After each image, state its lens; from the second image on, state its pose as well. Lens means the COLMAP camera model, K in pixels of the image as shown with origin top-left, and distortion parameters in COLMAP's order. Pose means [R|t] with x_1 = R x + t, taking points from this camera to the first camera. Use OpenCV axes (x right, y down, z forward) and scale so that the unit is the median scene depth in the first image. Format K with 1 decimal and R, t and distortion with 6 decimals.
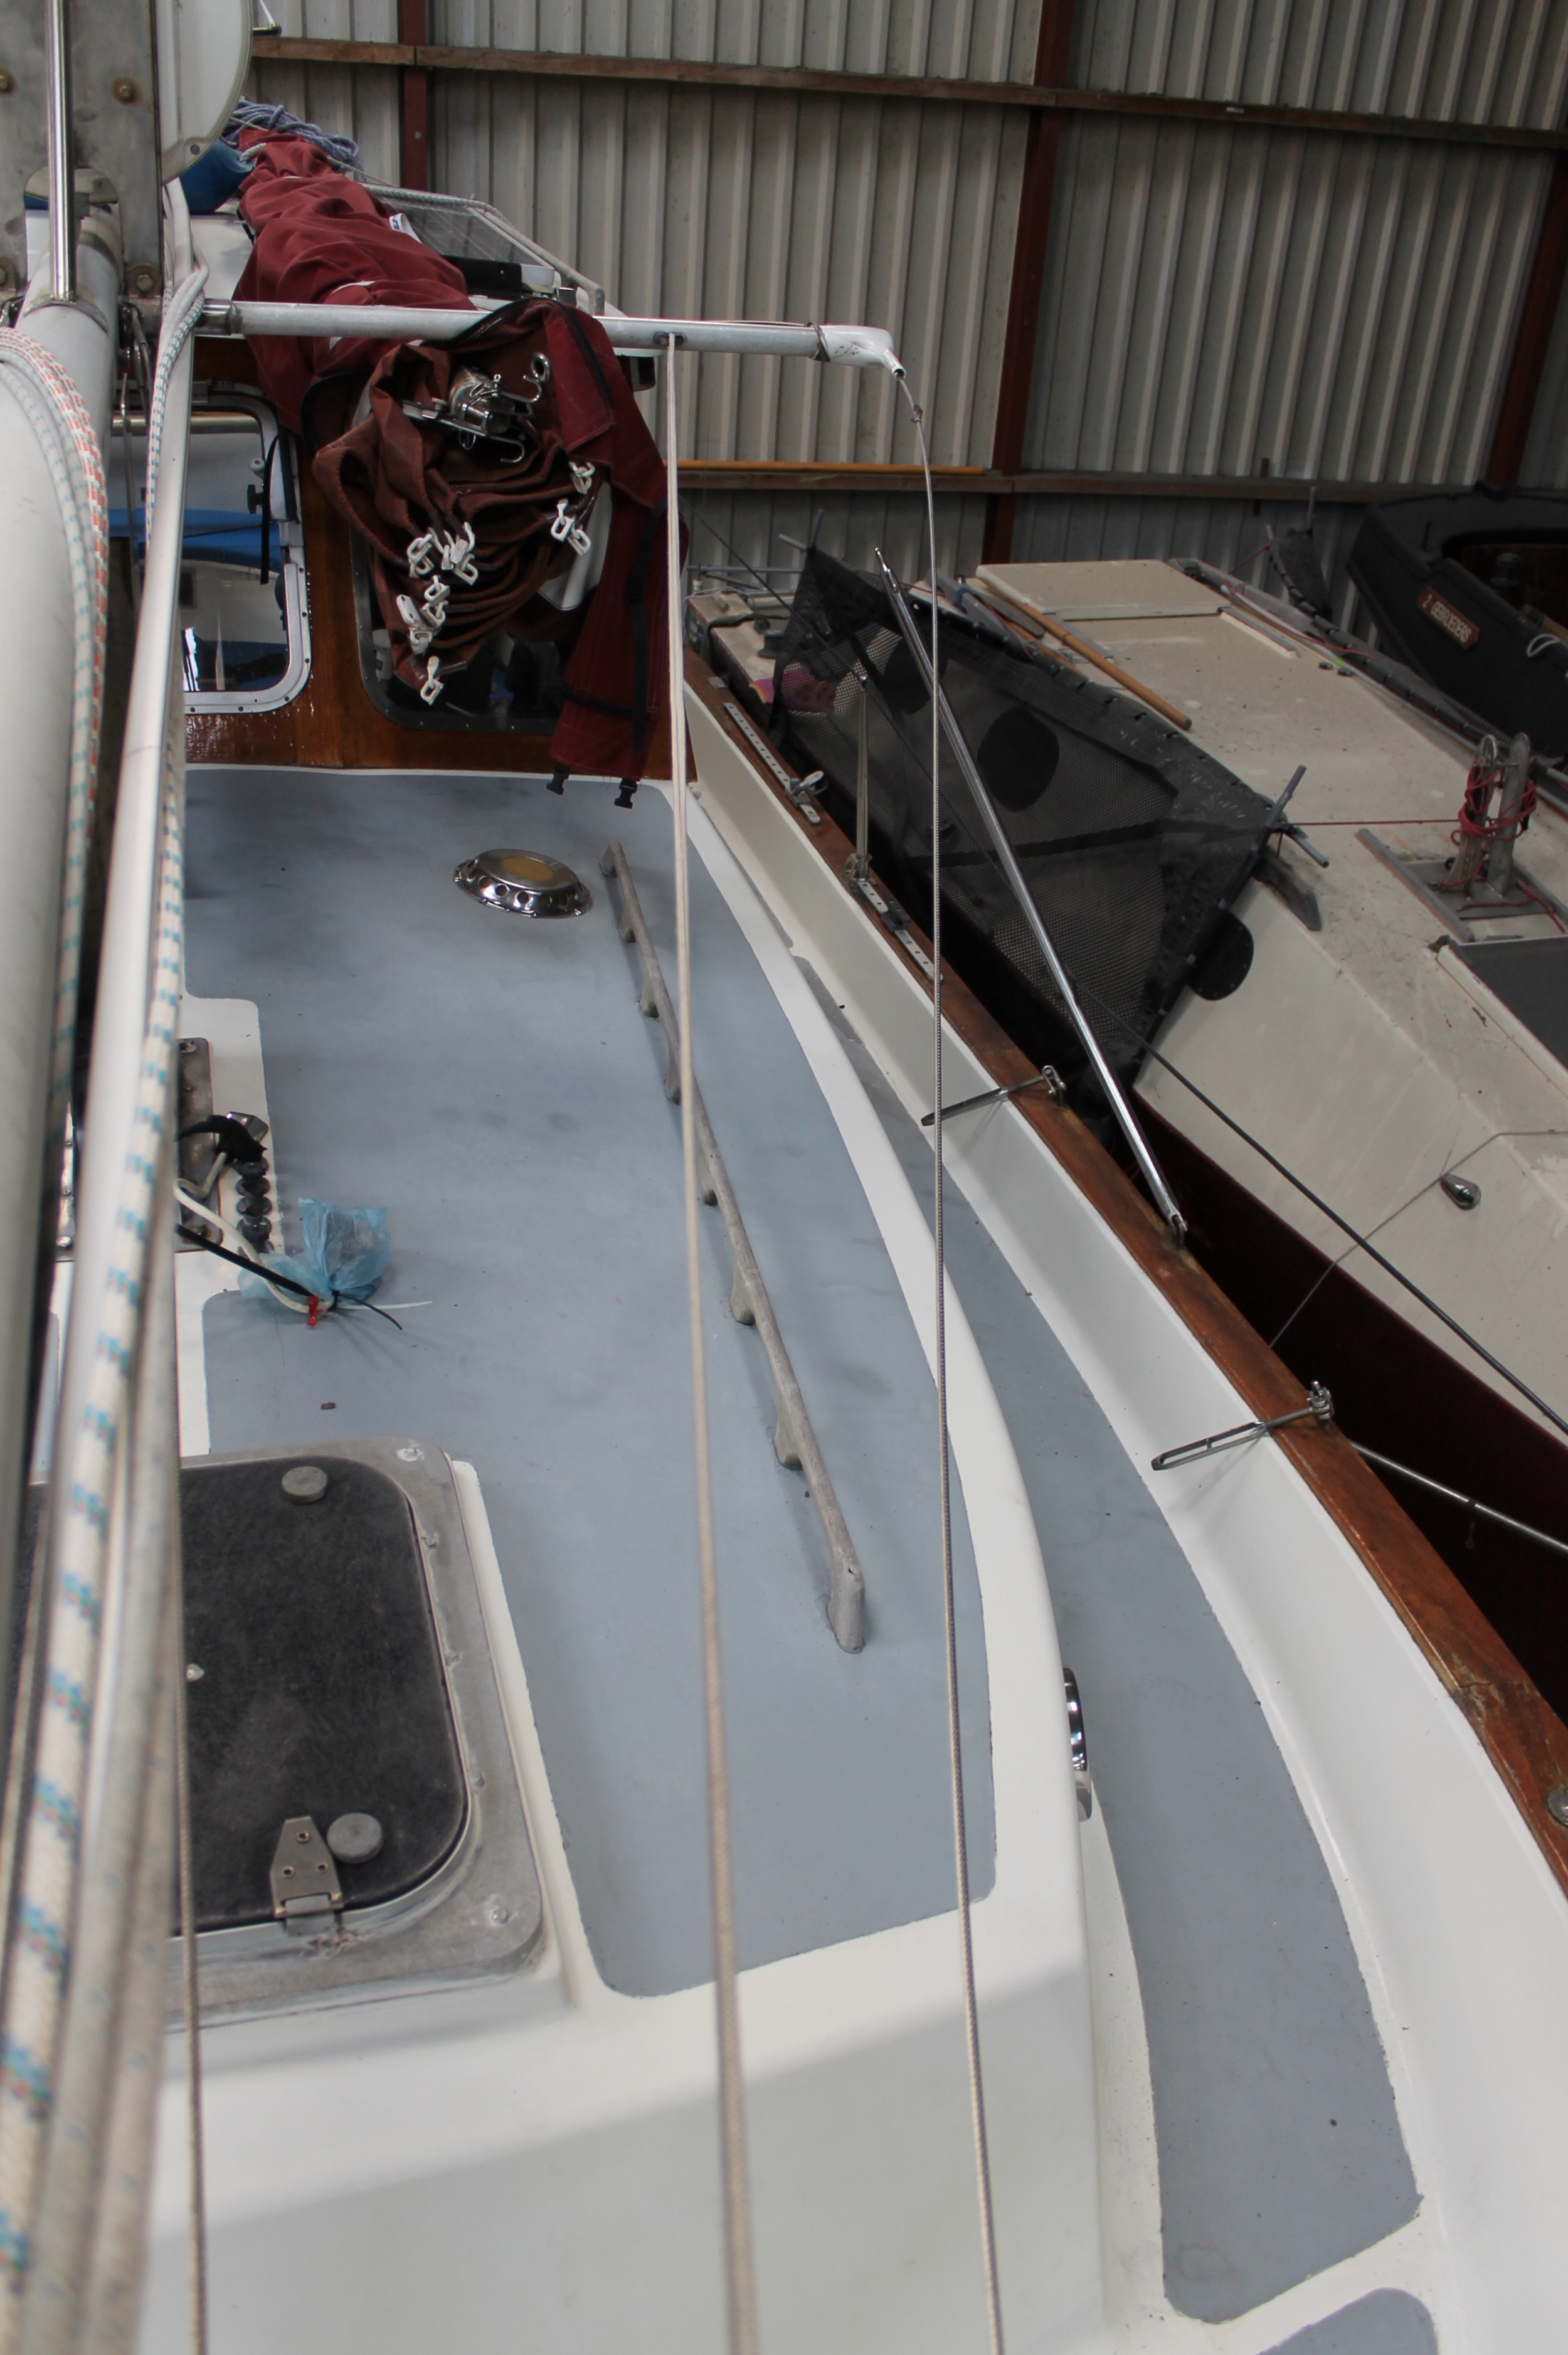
lens RADIAL K [[1968.1, 0, 775.8], [0, 1968.1, 1159.9], [0, 0, 1]] dist [-0.168003, 0.147369]
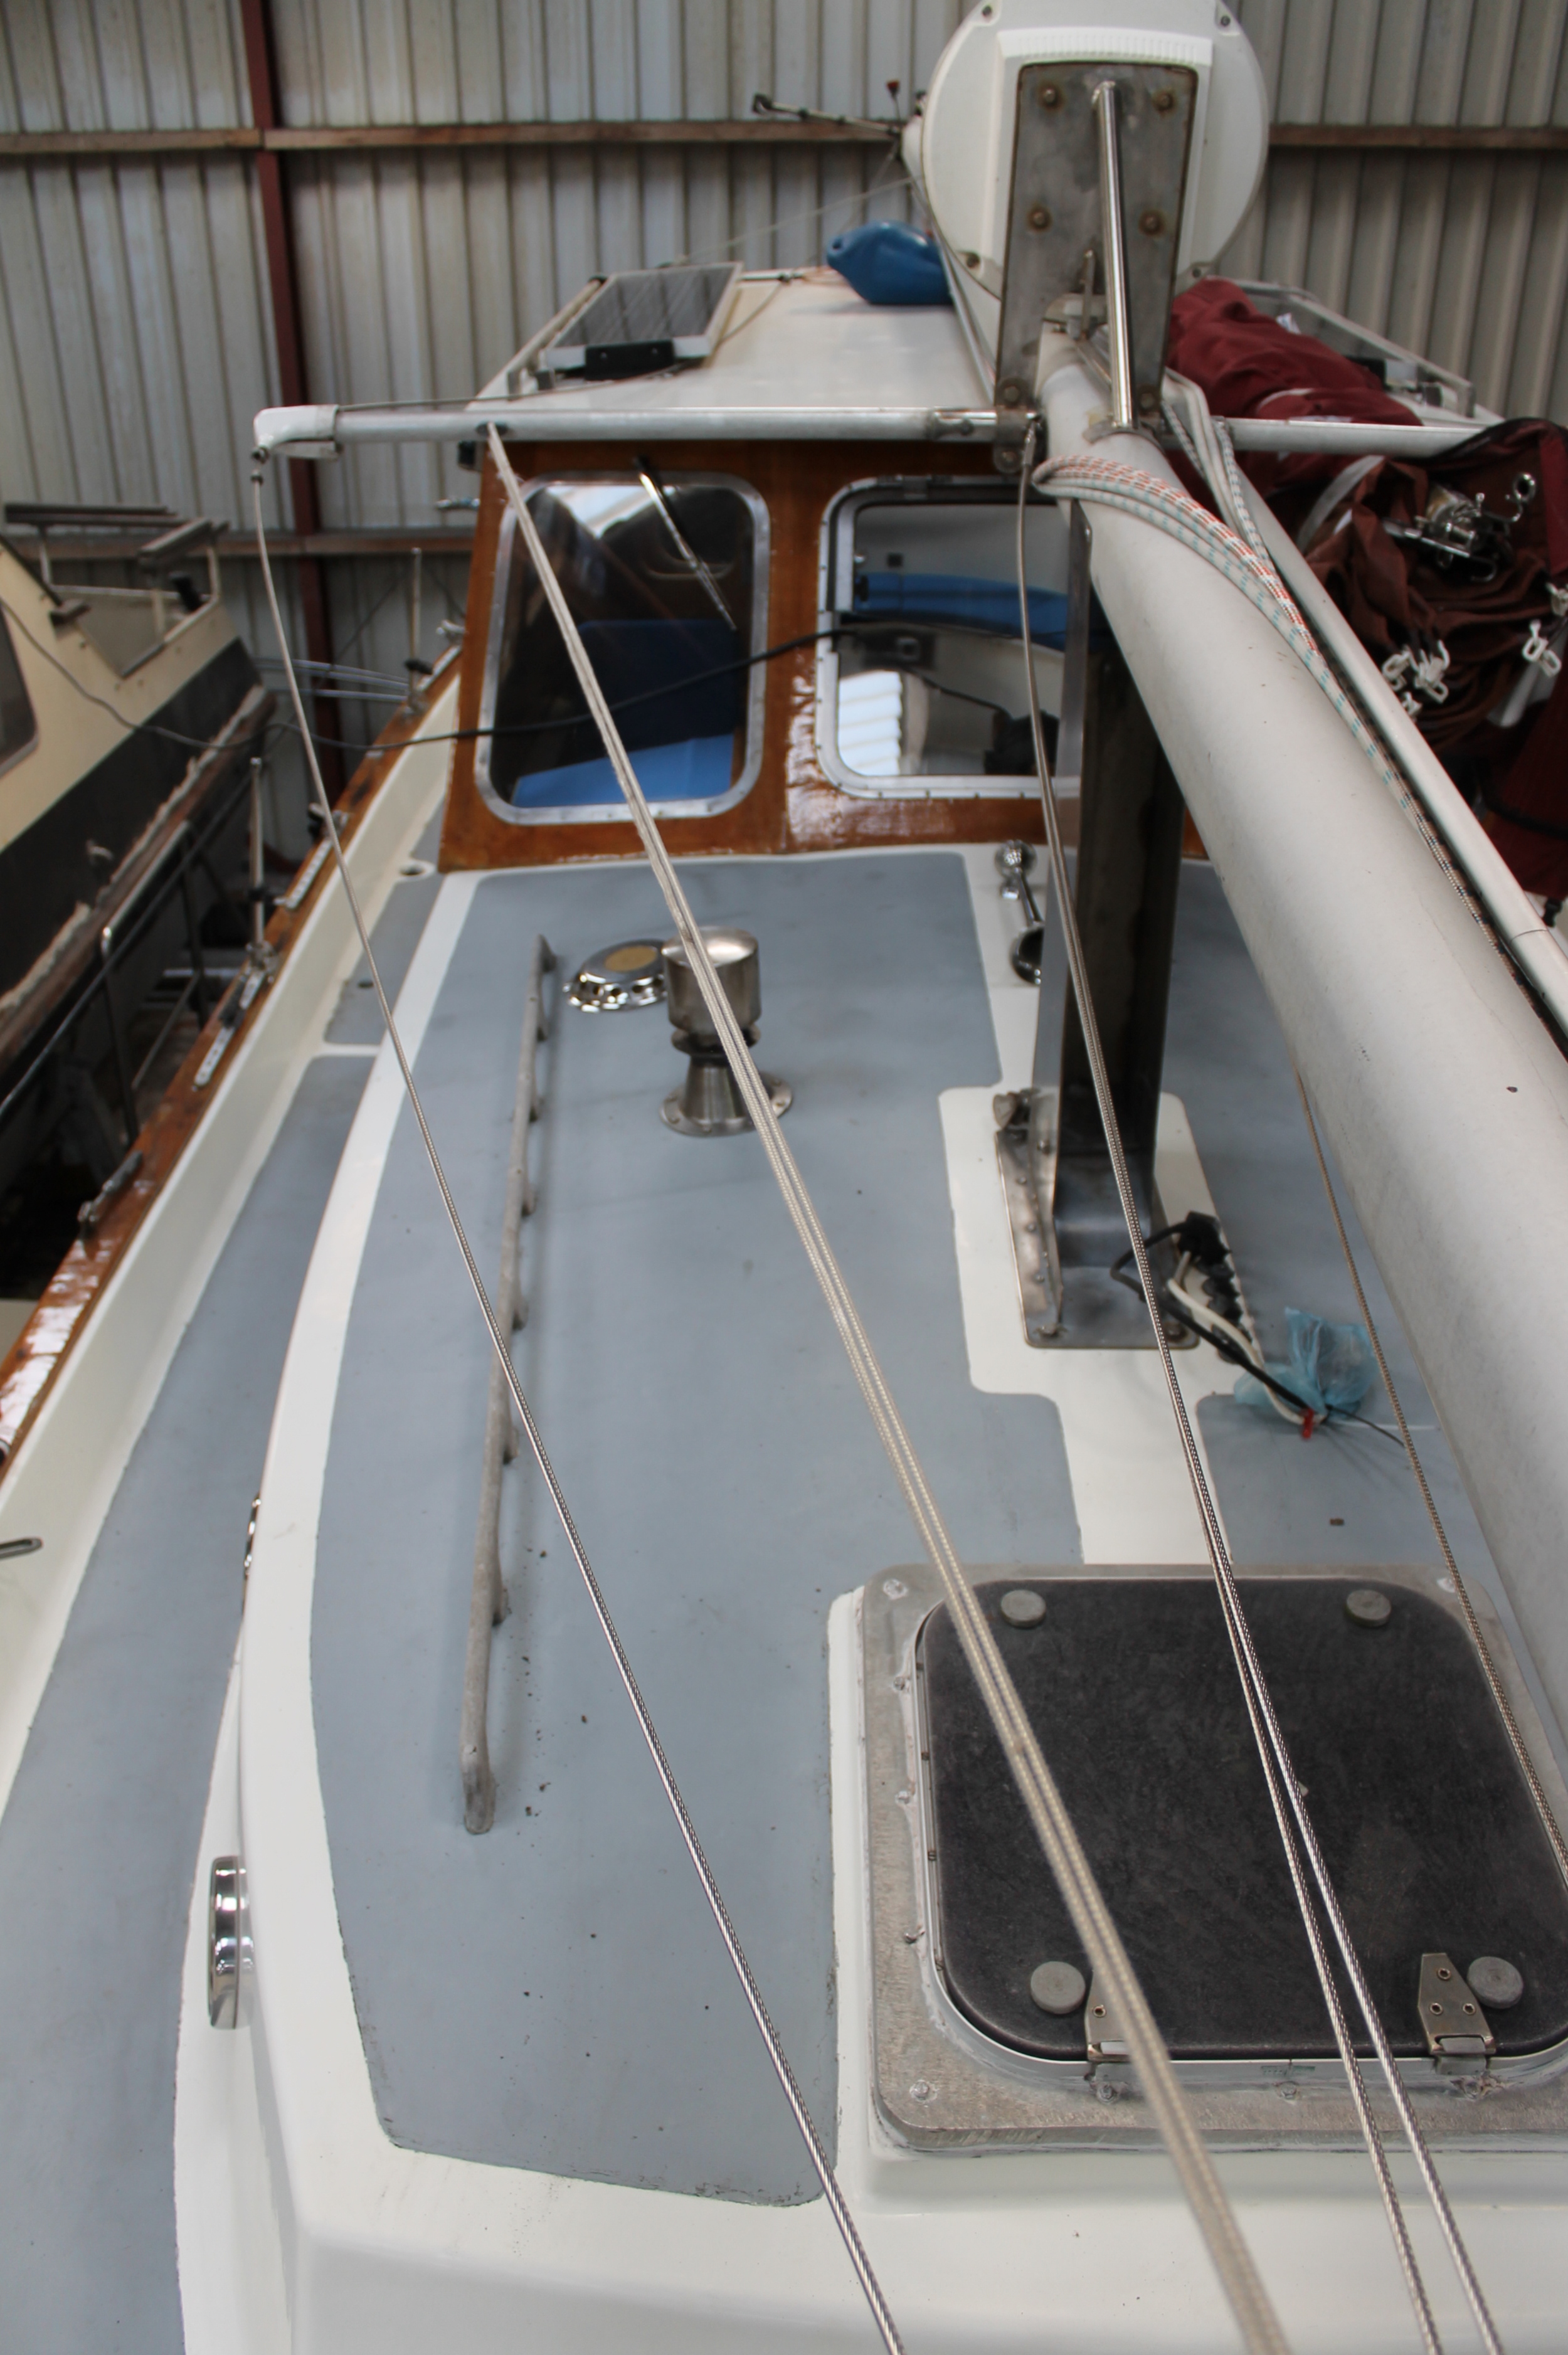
lens RADIAL K [[1958.0, 0, 788.6], [0, 1958.0, 1169.4], [0, 0, 1]] dist [-0.163951, 0.135712]
pose [[0.956857, 0.080265, -0.279251, -0.187556], [-0.085425, 0.996324, -0.006336, -0.020760], [0.277716, 0.029917, 0.960197, -0.040508]]
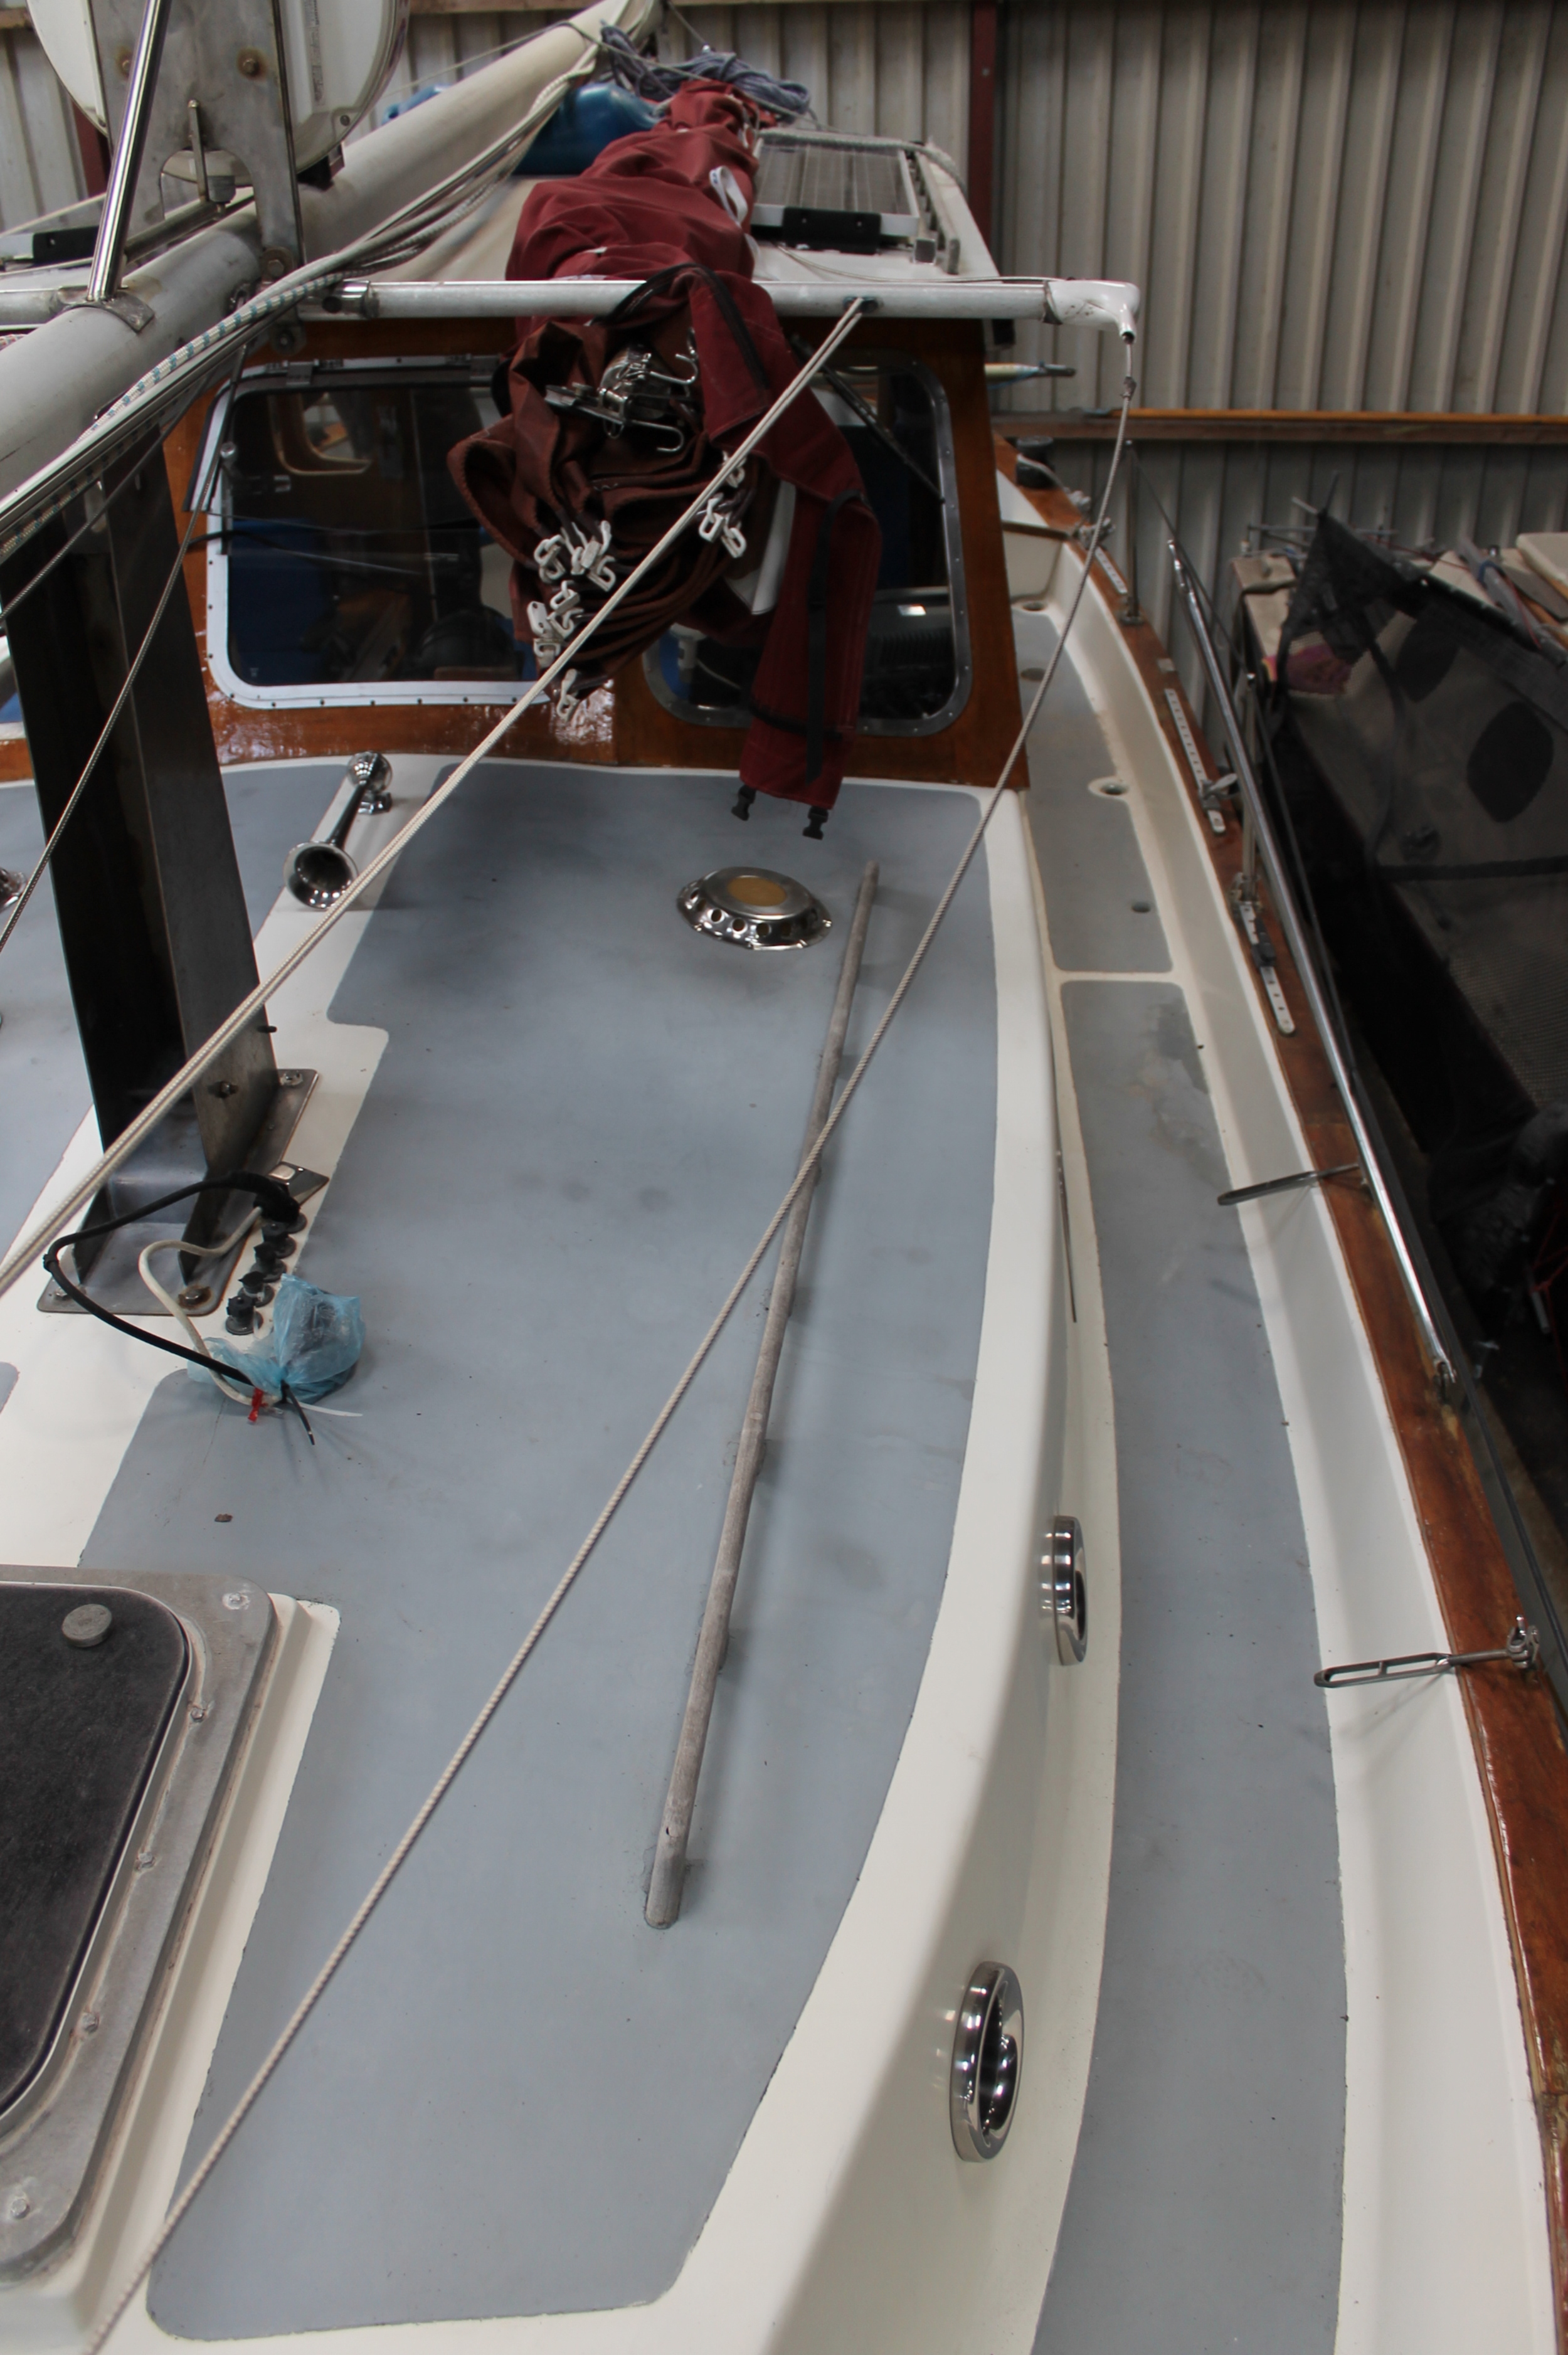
lens RADIAL K [[1968.1, 0, 775.8], [0, 1968.1, 1159.9], [0, 0, 1]] dist [-0.168003, 0.147369]
pose [[0.945414, 0.095048, -0.311702, 0.224198], [-0.086113, 0.995385, 0.042340, -0.081178], [0.314288, -0.013187, 0.949236, 0.171505]]
